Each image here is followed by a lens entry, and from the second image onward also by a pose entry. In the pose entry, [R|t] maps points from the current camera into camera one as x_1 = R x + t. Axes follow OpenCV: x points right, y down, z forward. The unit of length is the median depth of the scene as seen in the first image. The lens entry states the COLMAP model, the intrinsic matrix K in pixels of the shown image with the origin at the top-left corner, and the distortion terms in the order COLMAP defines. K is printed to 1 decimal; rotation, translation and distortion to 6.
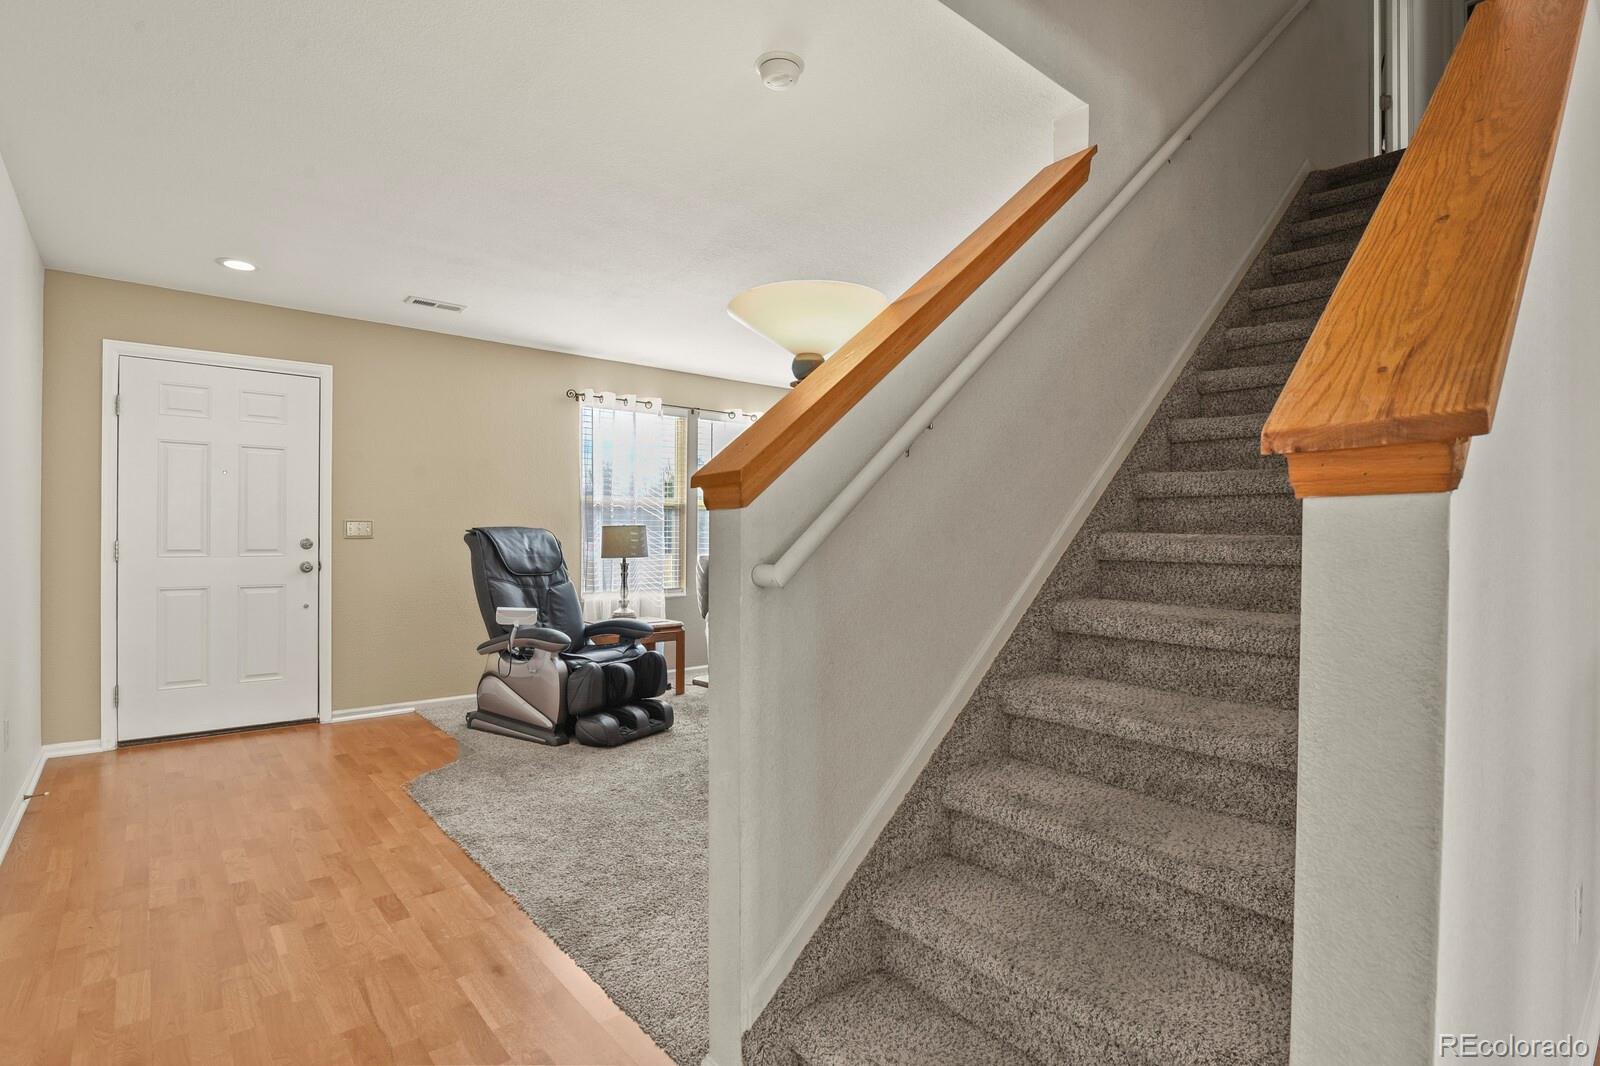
lens RADIAL K [[779.5, 0, 804.3], [0, 779.5, 538.2], [0, 0, 1]] dist [-0.003449, -0.006129]
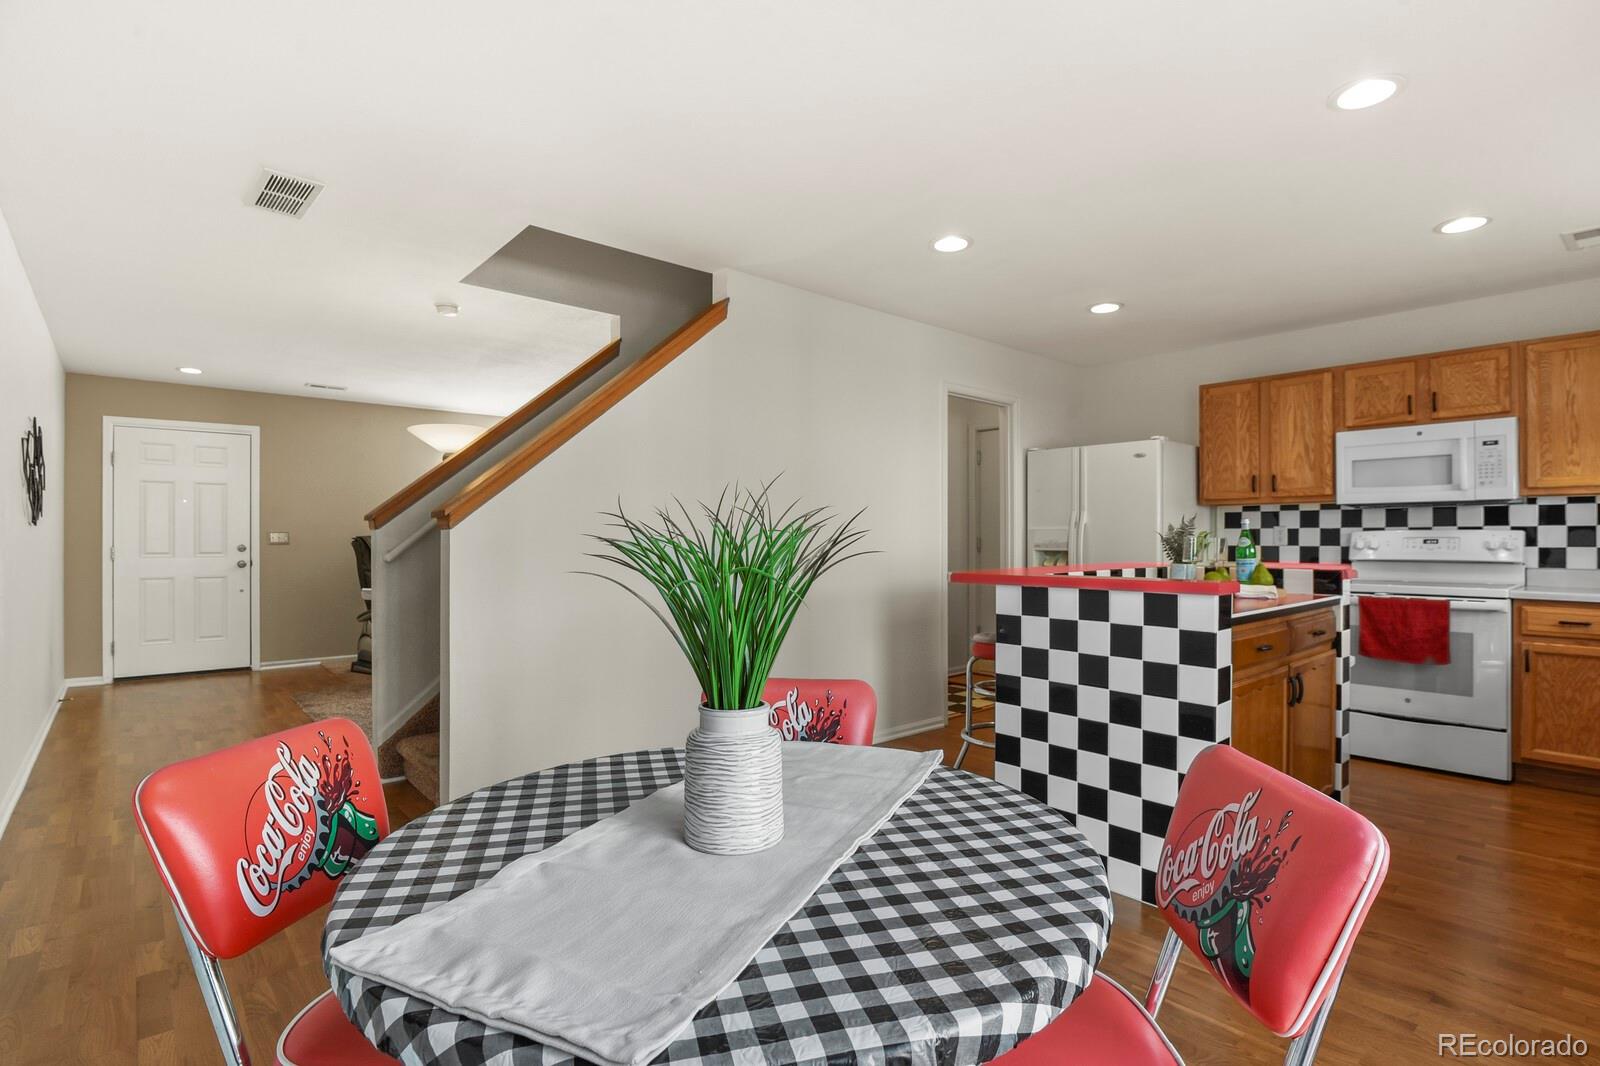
lens RADIAL K [[767.8, 0, 805.9], [0, 767.8, 537.5], [0, 0, 1]] dist [-0.011682, -0.005030]
pose [[0.999724, -0.007569, 0.022249, 0.442899], [0.007686, 0.999957, -0.005190, 0.003020], [-0.022209, 0.005359, 0.999739, -0.520286]]
